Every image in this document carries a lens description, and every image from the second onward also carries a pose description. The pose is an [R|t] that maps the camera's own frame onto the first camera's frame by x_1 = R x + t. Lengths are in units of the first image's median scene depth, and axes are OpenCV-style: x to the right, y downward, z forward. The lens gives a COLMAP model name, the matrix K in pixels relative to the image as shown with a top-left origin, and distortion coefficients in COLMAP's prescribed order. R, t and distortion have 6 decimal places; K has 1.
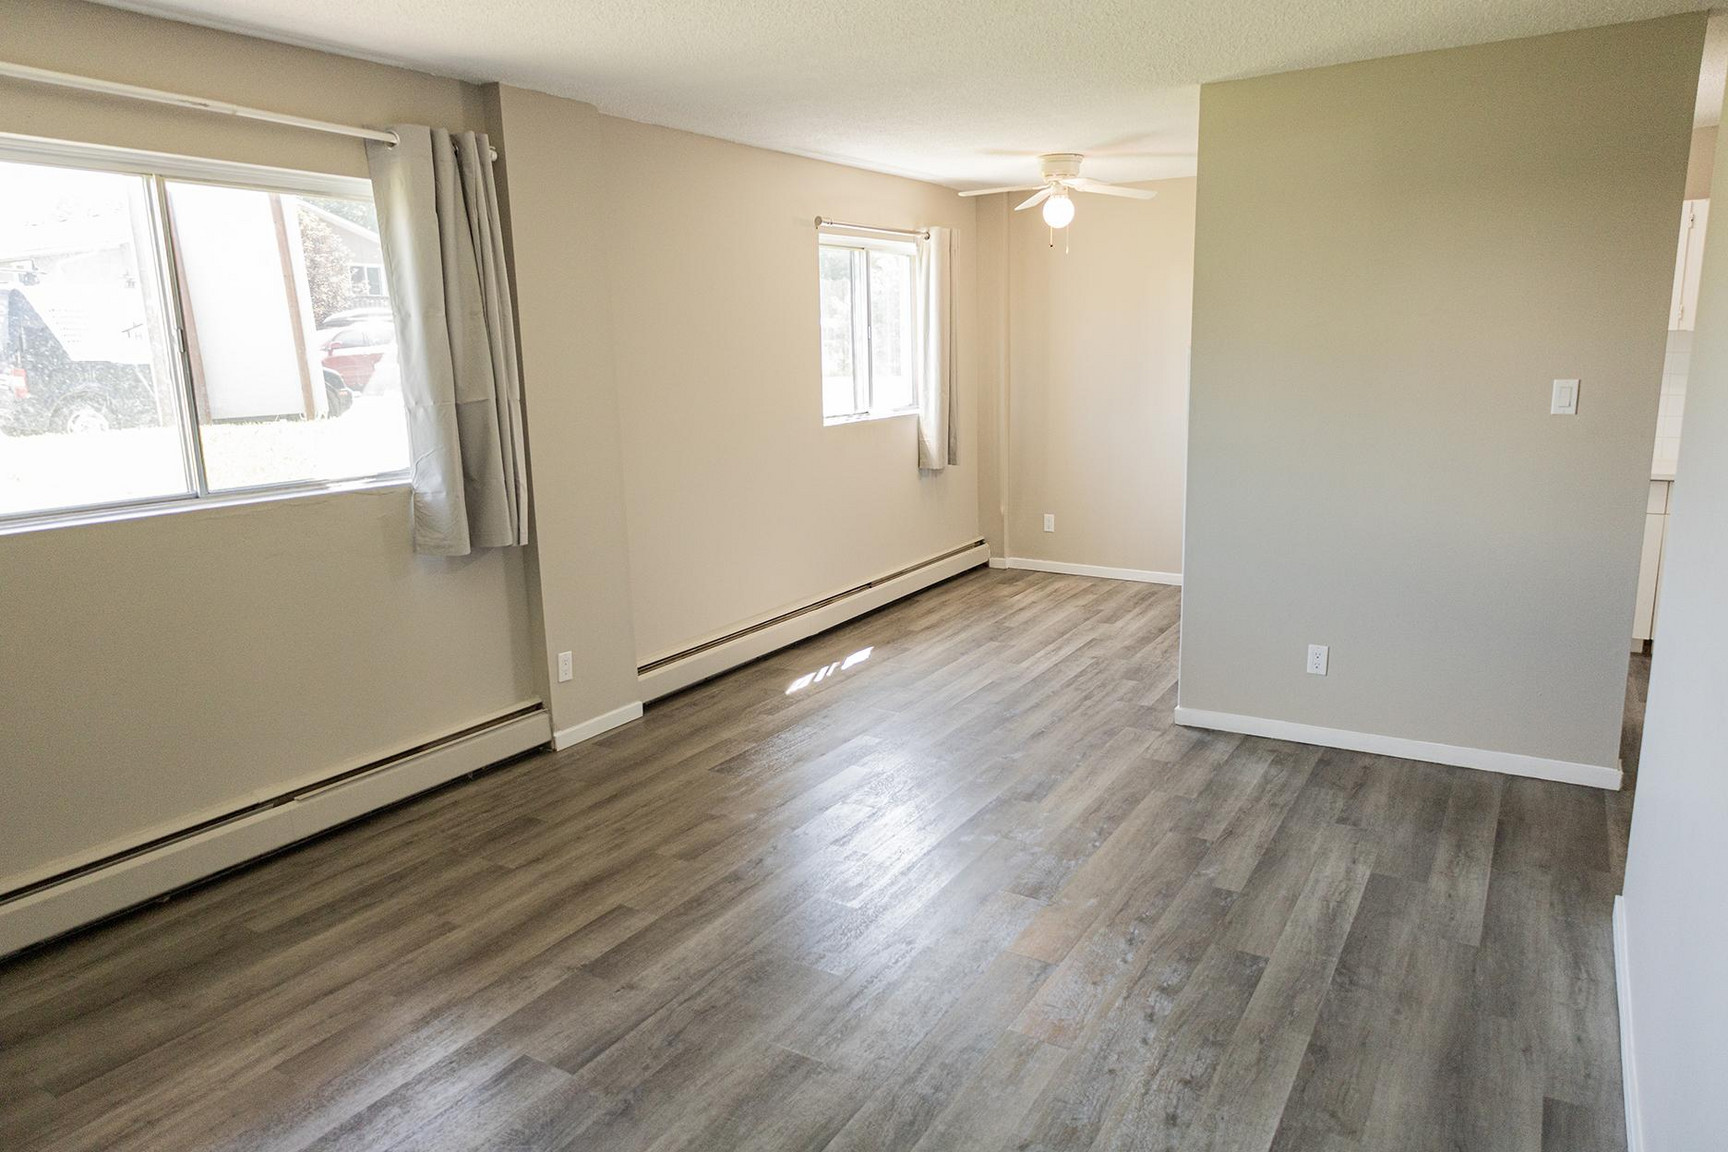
lens RADIAL K [[1152.7, 0, 864.0], [0, 1152.7, 576.0], [0, 0, 1]] dist [0.029754, 0.000606]
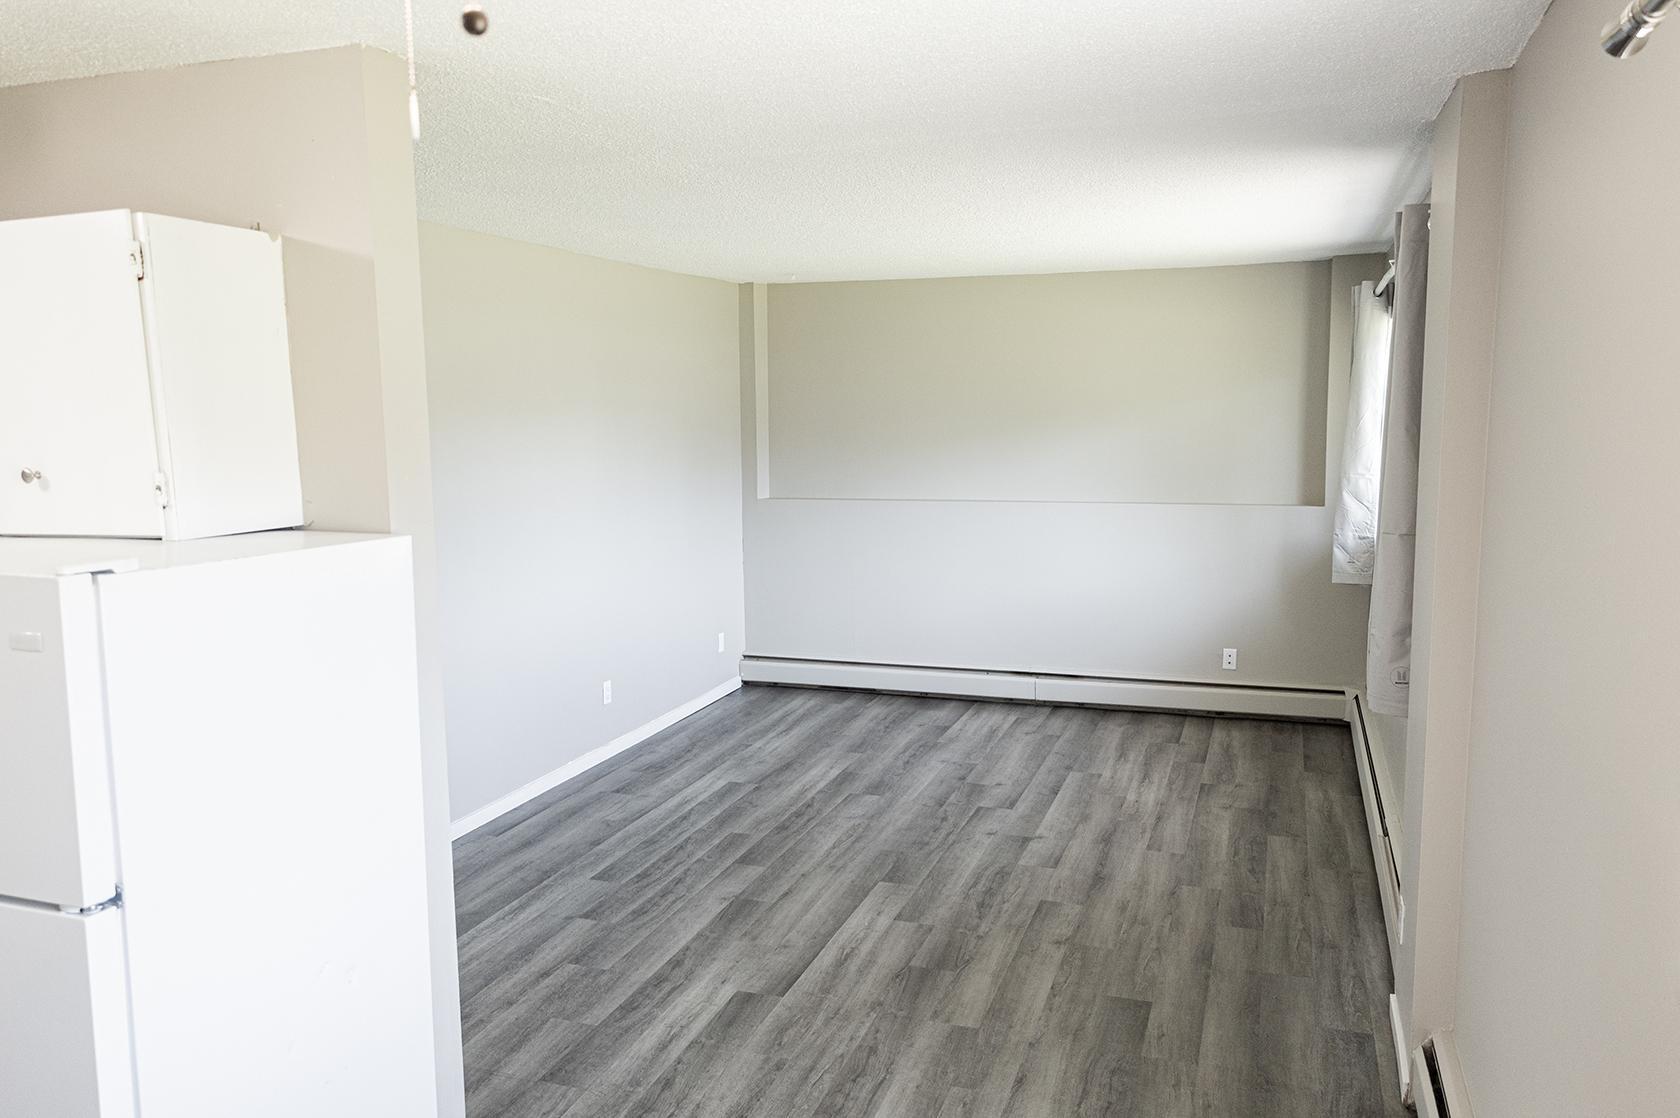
lens RADIAL K [[1216.5, 0, 840.0], [0, 1216.5, 559.0], [0, 0, 1]] dist [-0.001093, -0.000308]
pose [[-0.979011, 0.059752, -0.194853, 0.260682], [-0.006443, 0.946507, 0.322619, -0.462300], [0.203707, 0.317103, -0.926255, 1.964788]]
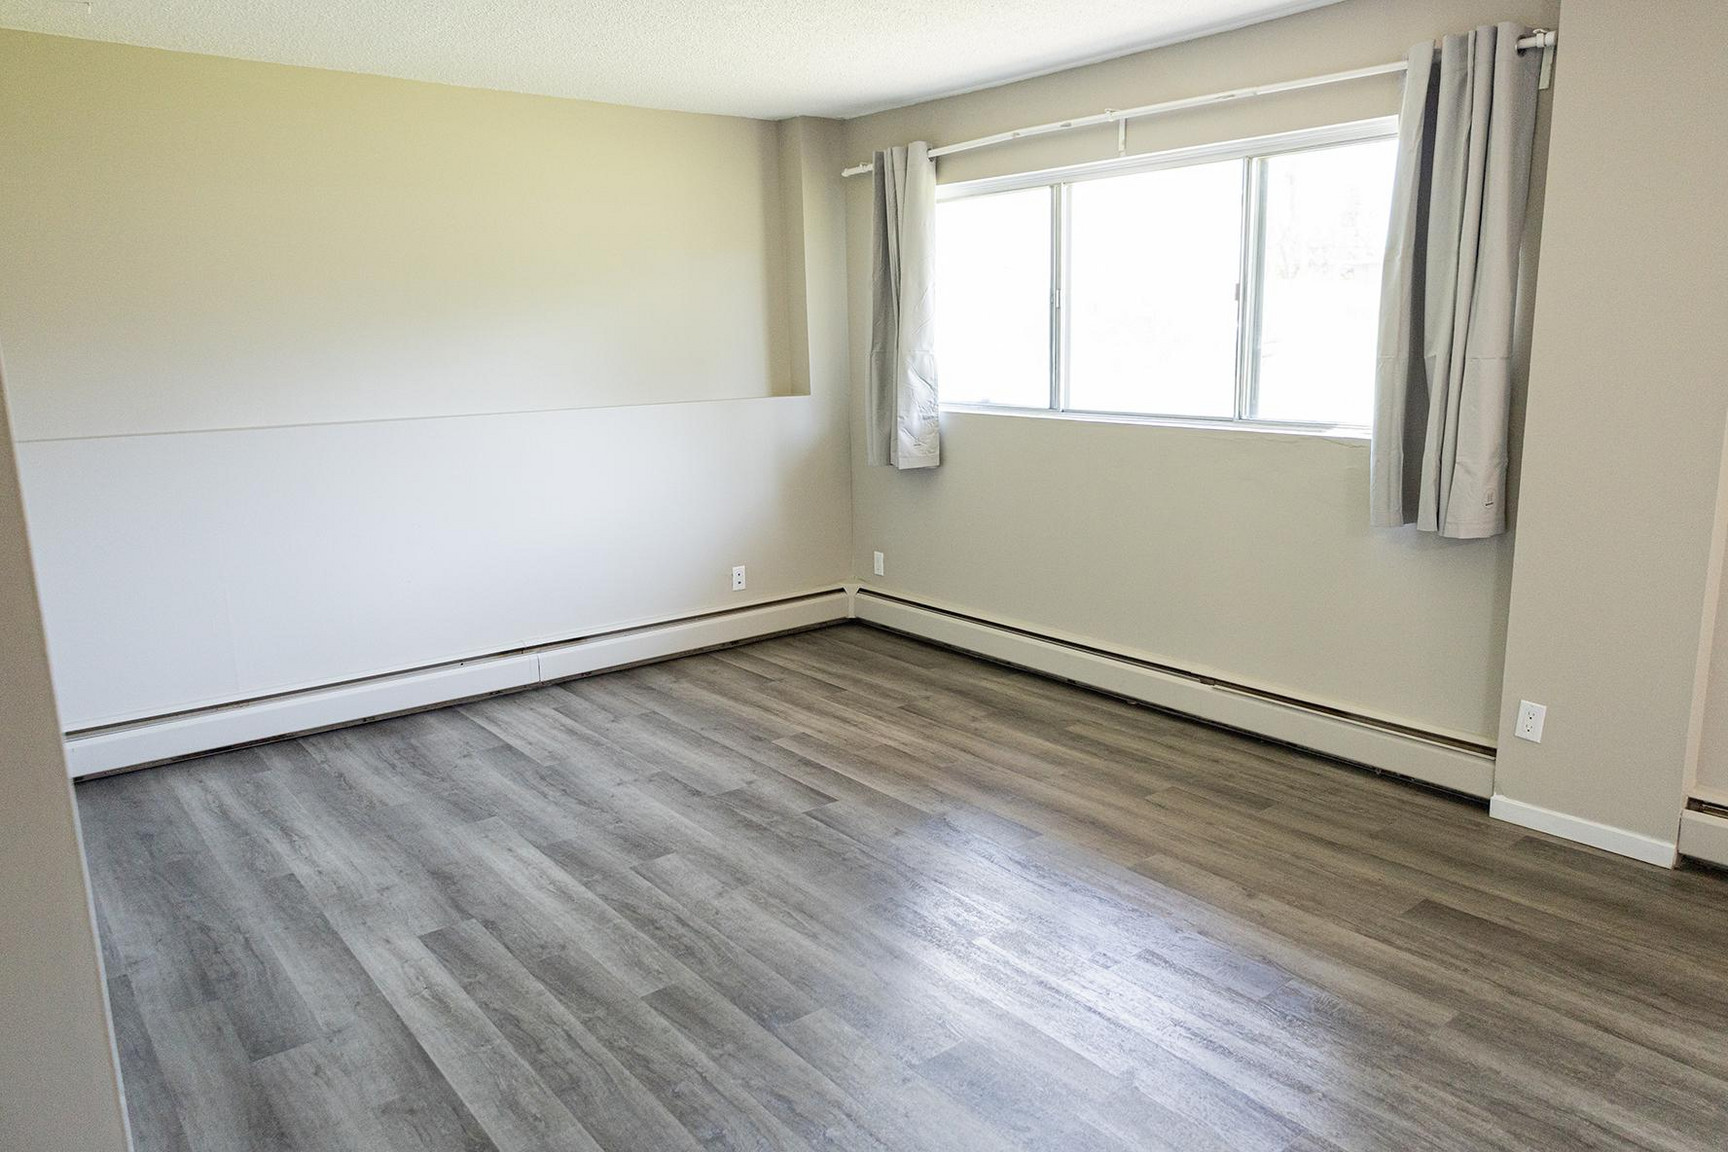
lens RADIAL K [[1187.5, 0, 864.0], [0, 1187.5, 576.0], [0, 0, 1]] dist [-0.022118, 0.001126]
pose [[-0.338711, 0.216236, -0.915706, 0.716819], [-0.162711, 0.945108, 0.283364, -0.198080], [0.926715, 0.244974, -0.284934, 1.011417]]
